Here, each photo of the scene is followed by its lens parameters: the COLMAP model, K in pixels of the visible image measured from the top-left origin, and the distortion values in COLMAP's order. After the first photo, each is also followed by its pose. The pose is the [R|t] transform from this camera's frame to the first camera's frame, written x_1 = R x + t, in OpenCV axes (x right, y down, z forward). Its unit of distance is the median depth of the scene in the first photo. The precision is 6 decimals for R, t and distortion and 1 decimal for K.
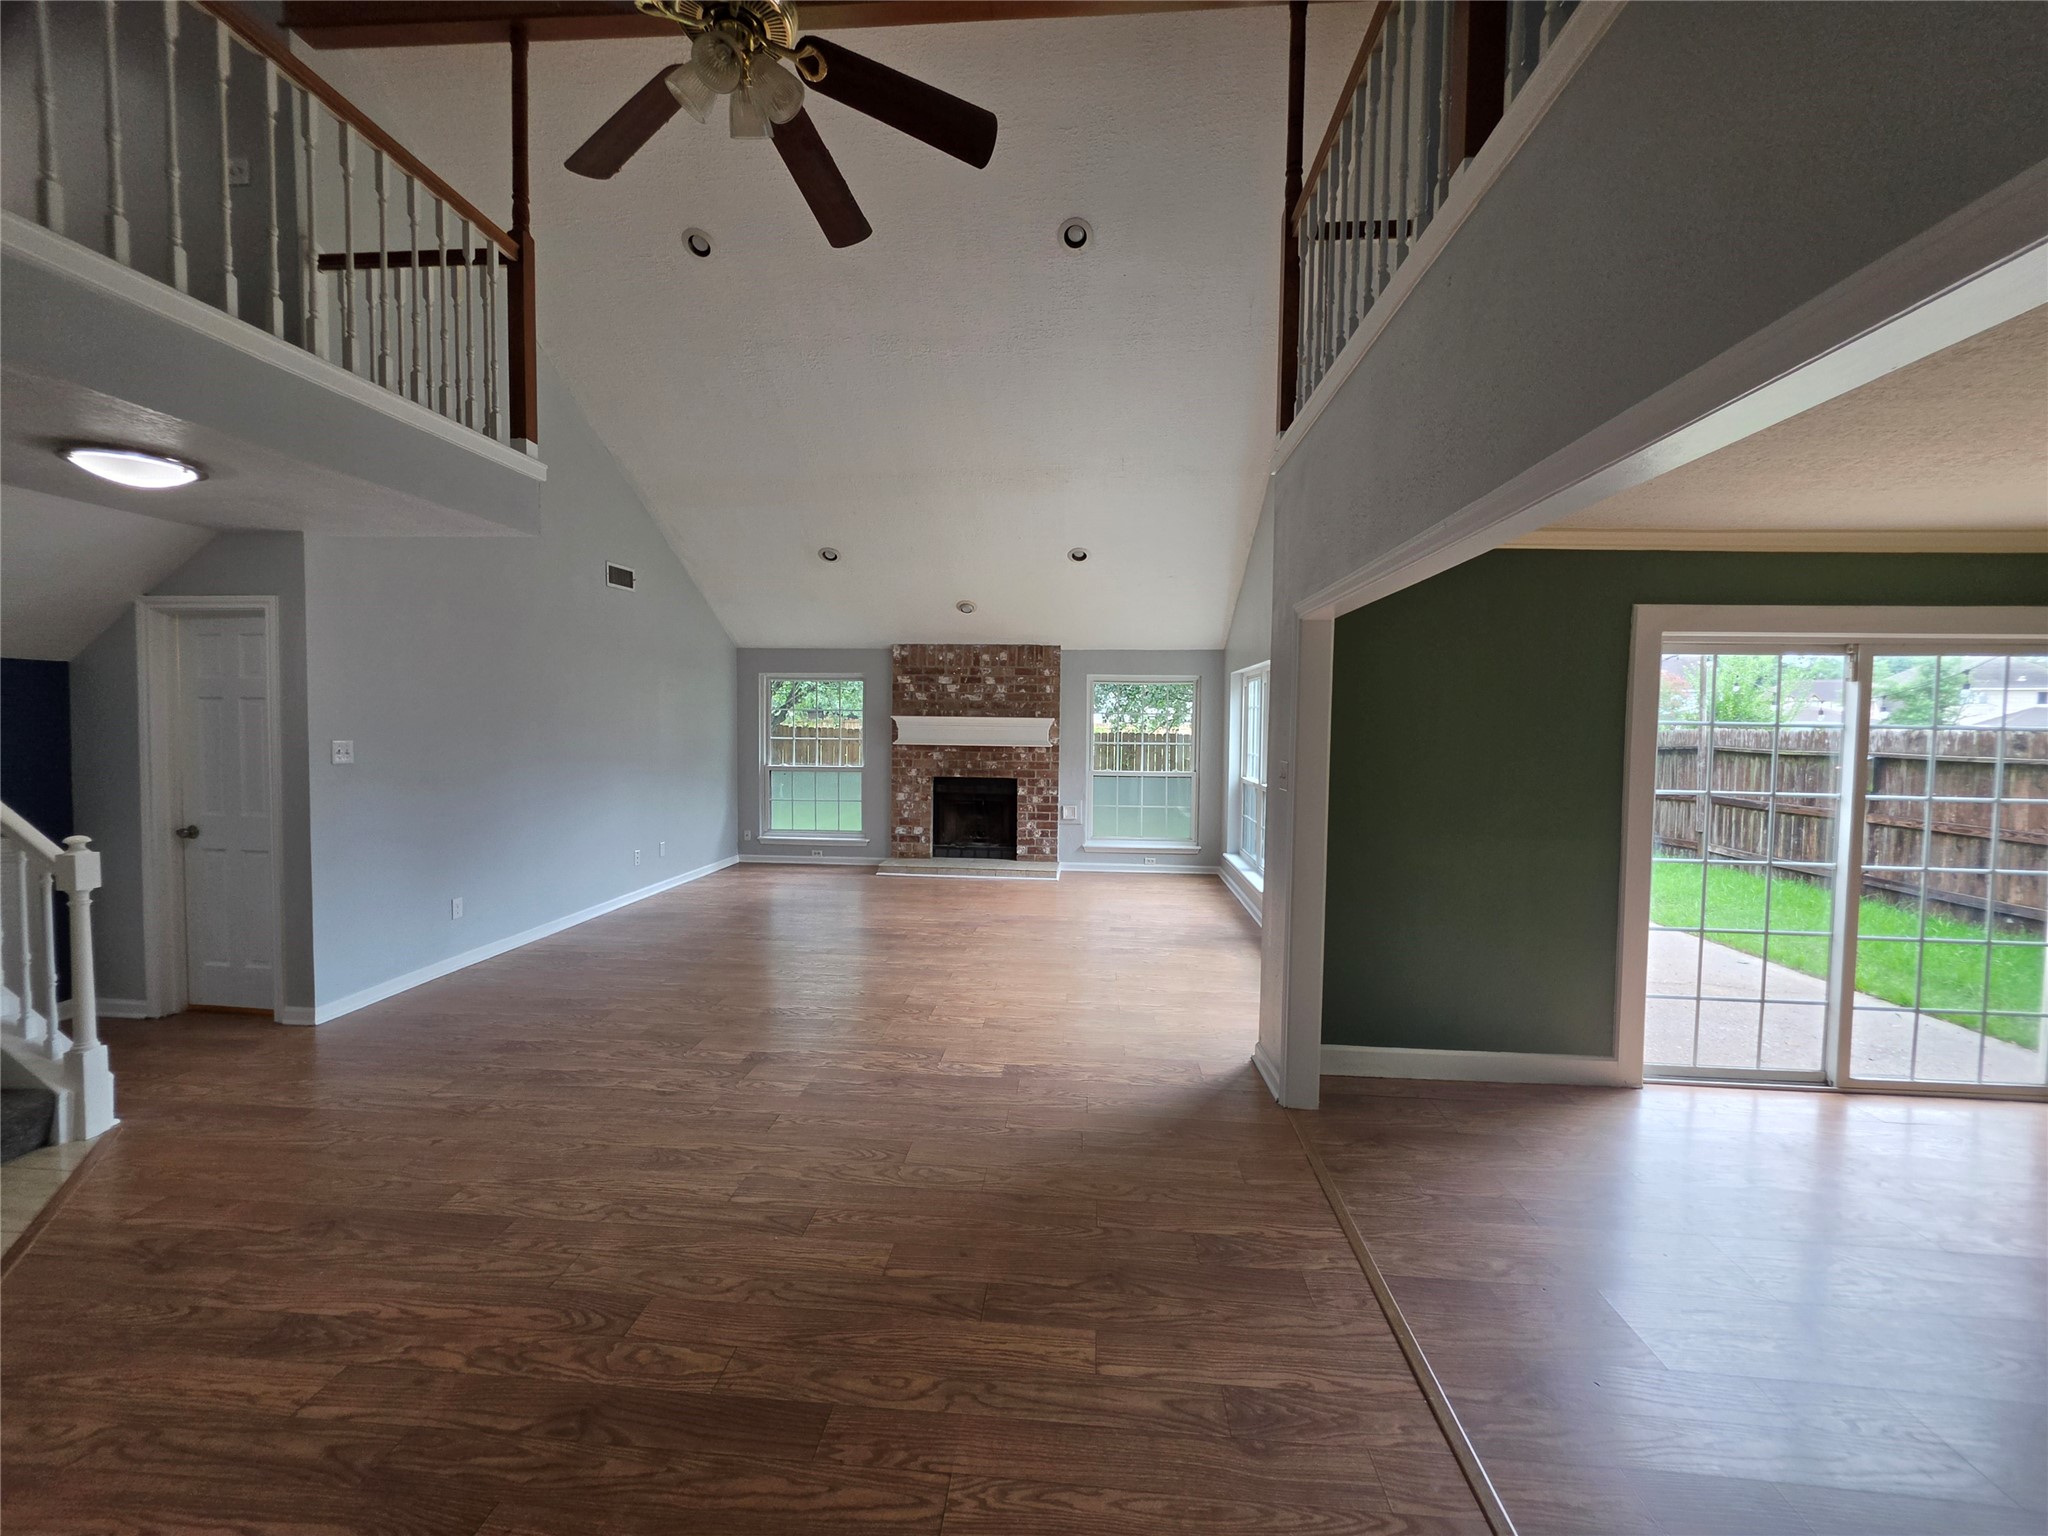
lens RADIAL K [[831.0, 0, 1027.7], [0, 831.0, 762.0], [0, 0, 1]] dist [0.002251, 0.000252]
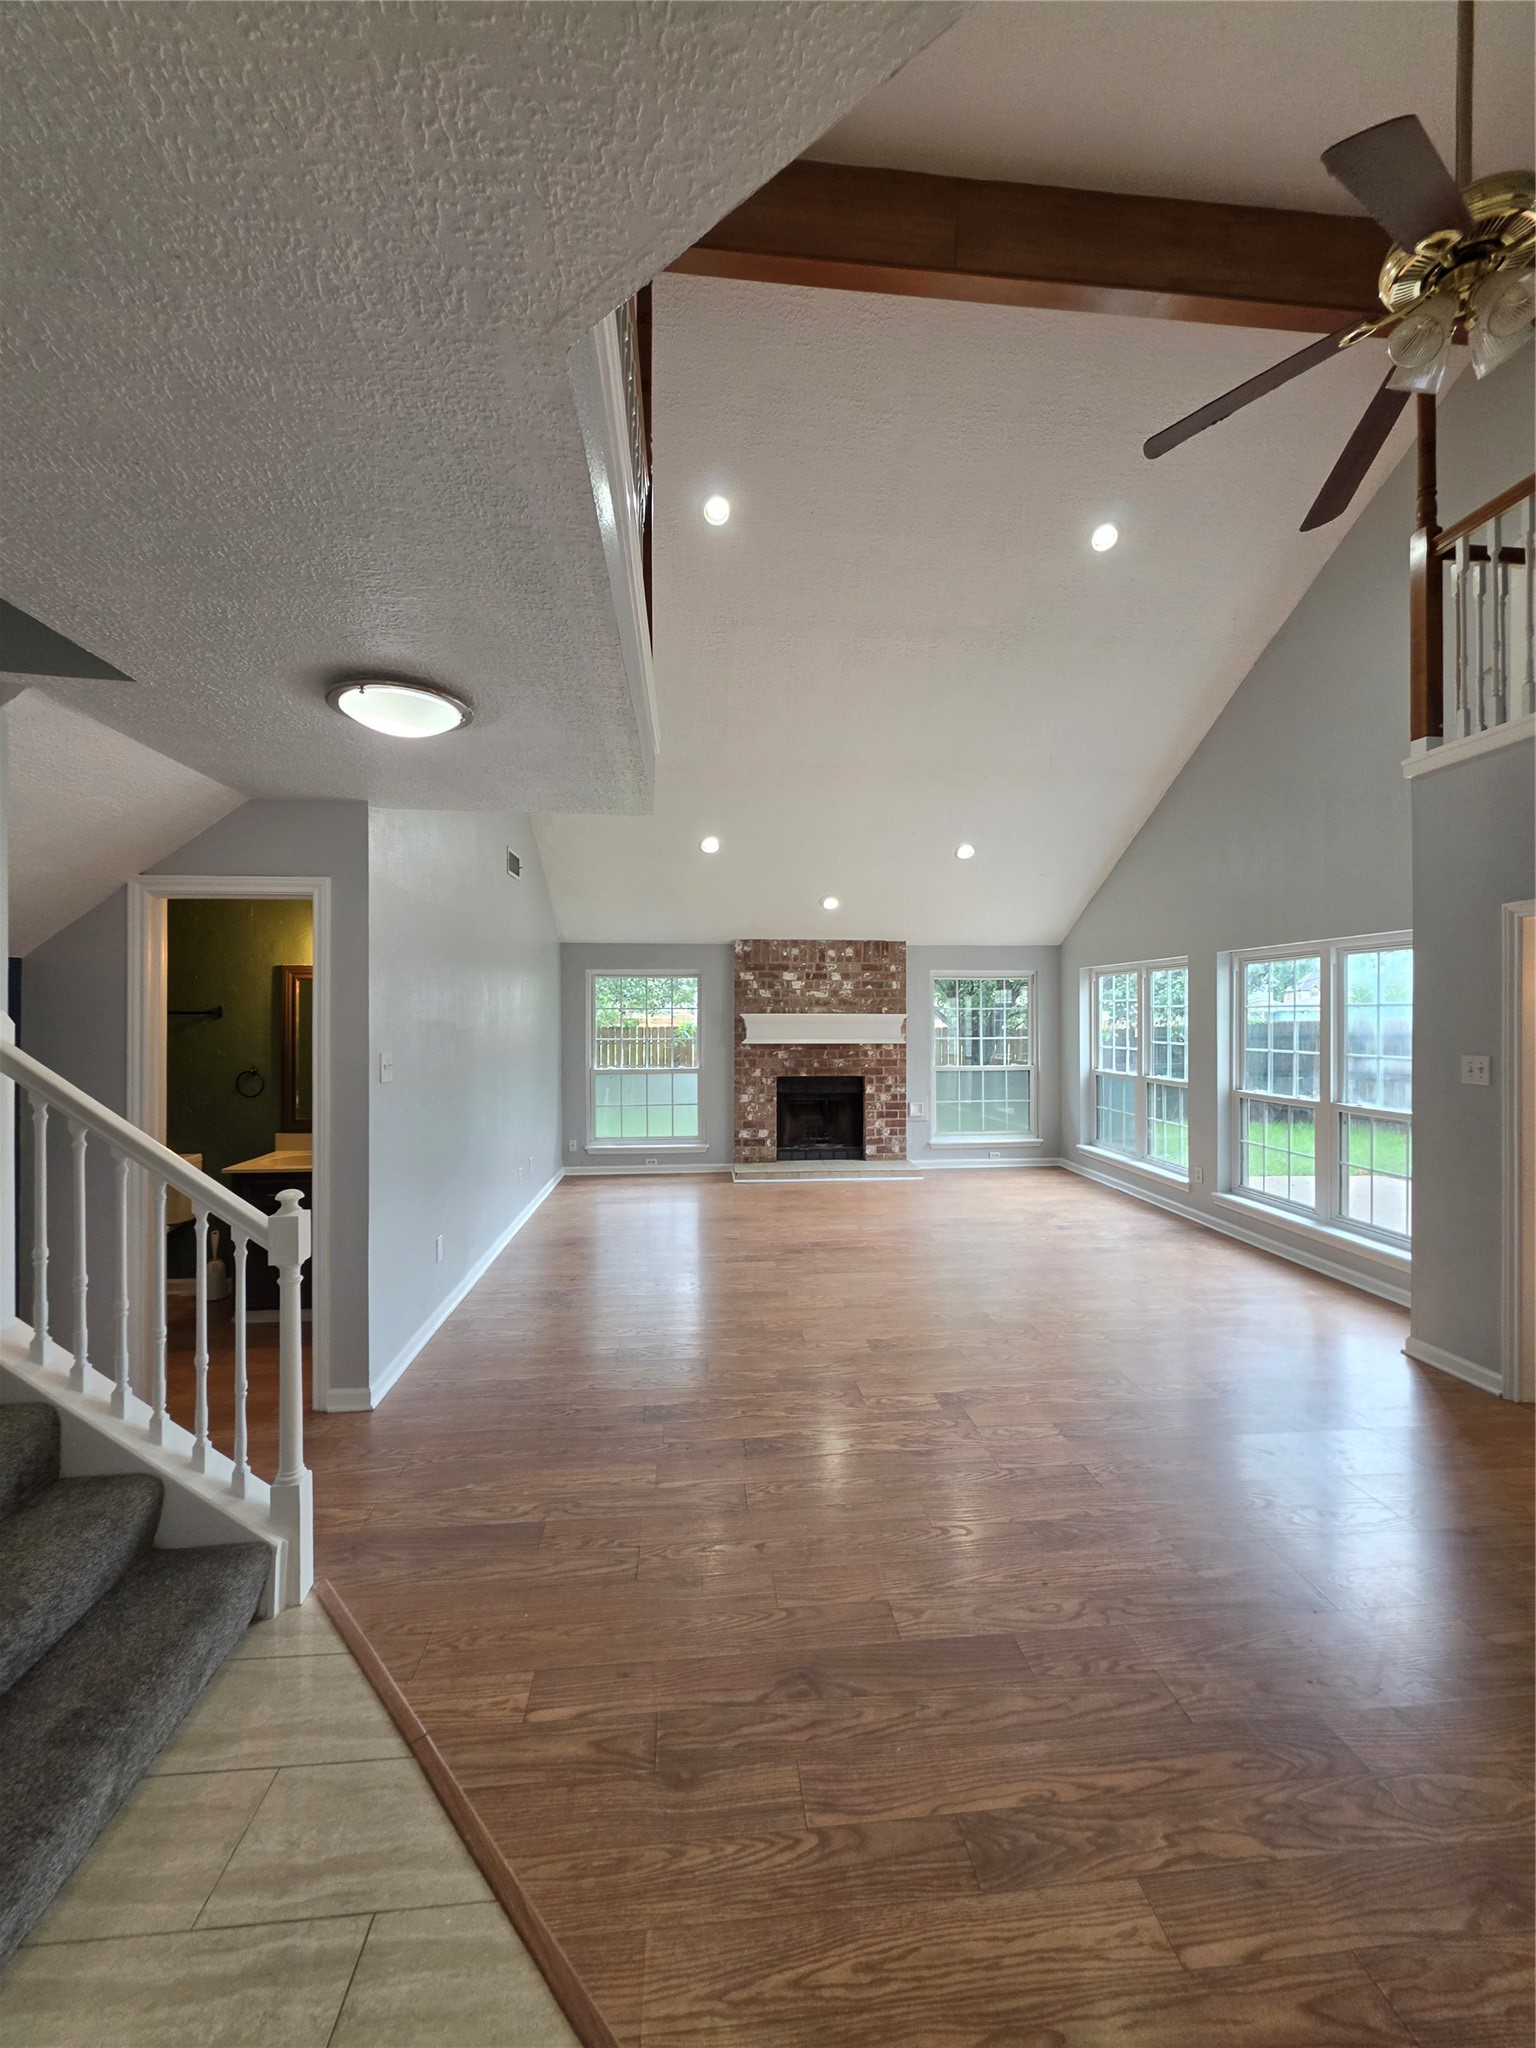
lens RADIAL K [[821.6, 0, 760.3], [0, 821.6, 1016.5], [0, 0, 1]] dist [-0.000505, 0.000219]
pose [[0.984442, -0.013731, 0.175171, -0.392099], [0.022185, 0.998677, -0.046394, -0.010729], [-0.174302, 0.049559, 0.983444, 0.086937]]
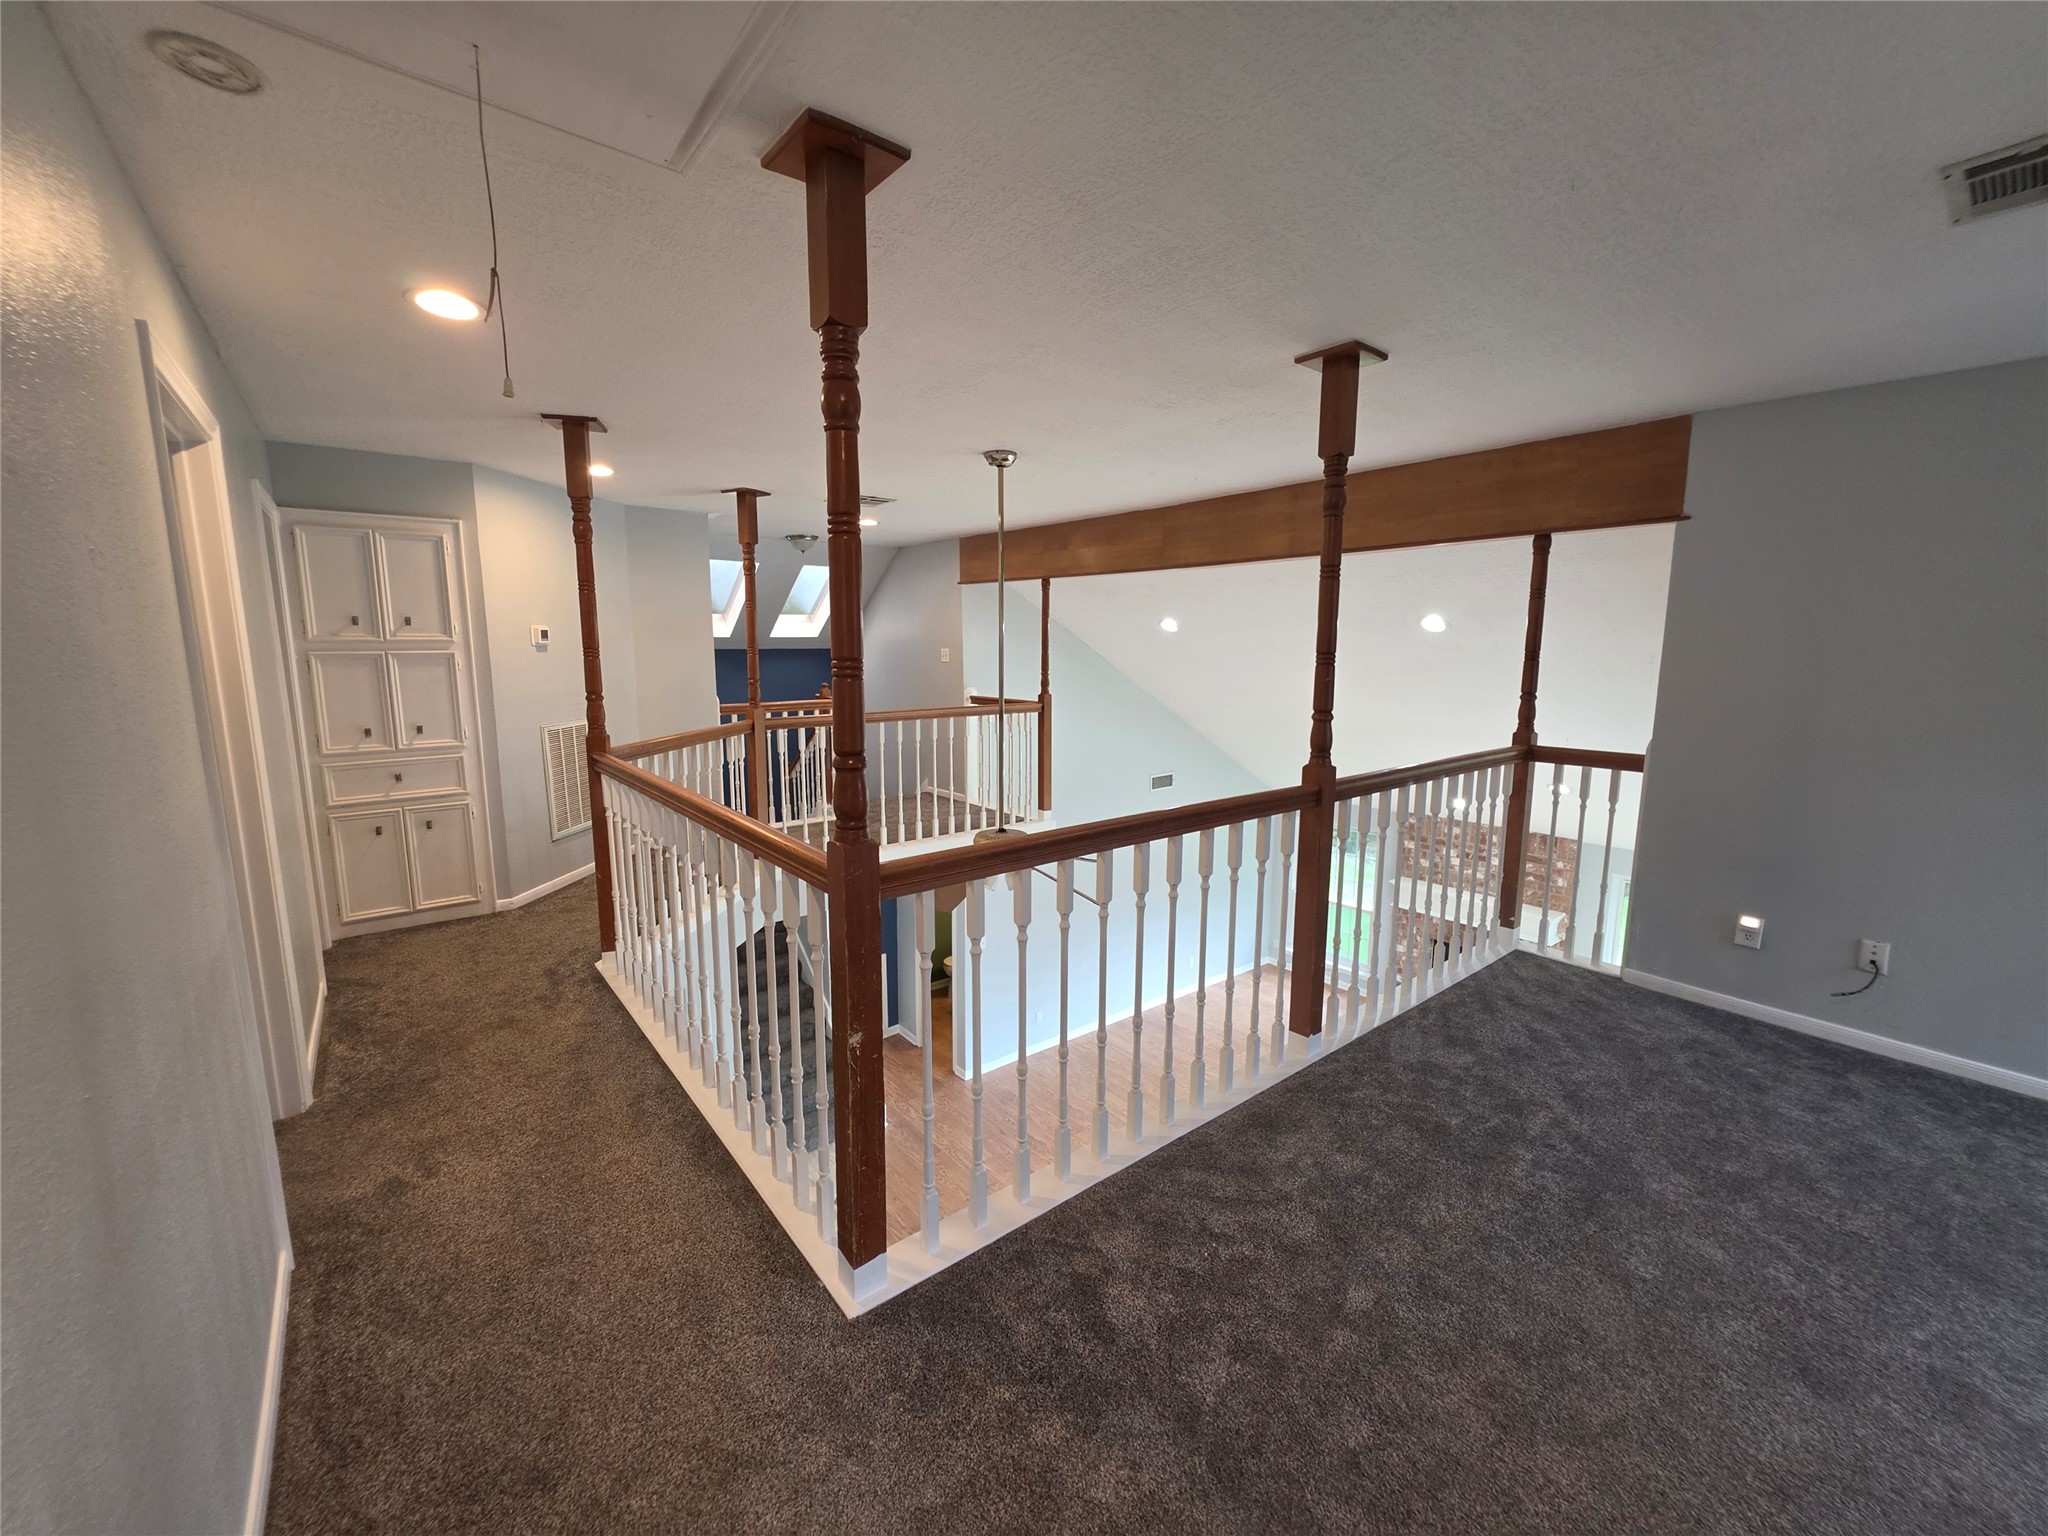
lens RADIAL K [[819.1, 0, 1017.5], [0, 819.1, 765.7], [0, 0, 1]] dist [-0.003577, 0.001025]
pose [[0.676603, 0.093510, -0.730386, 0.356347], [-0.024968, 0.994247, 0.104162, -0.390281], [0.735925, -0.052240, 0.675045, -0.113865]]
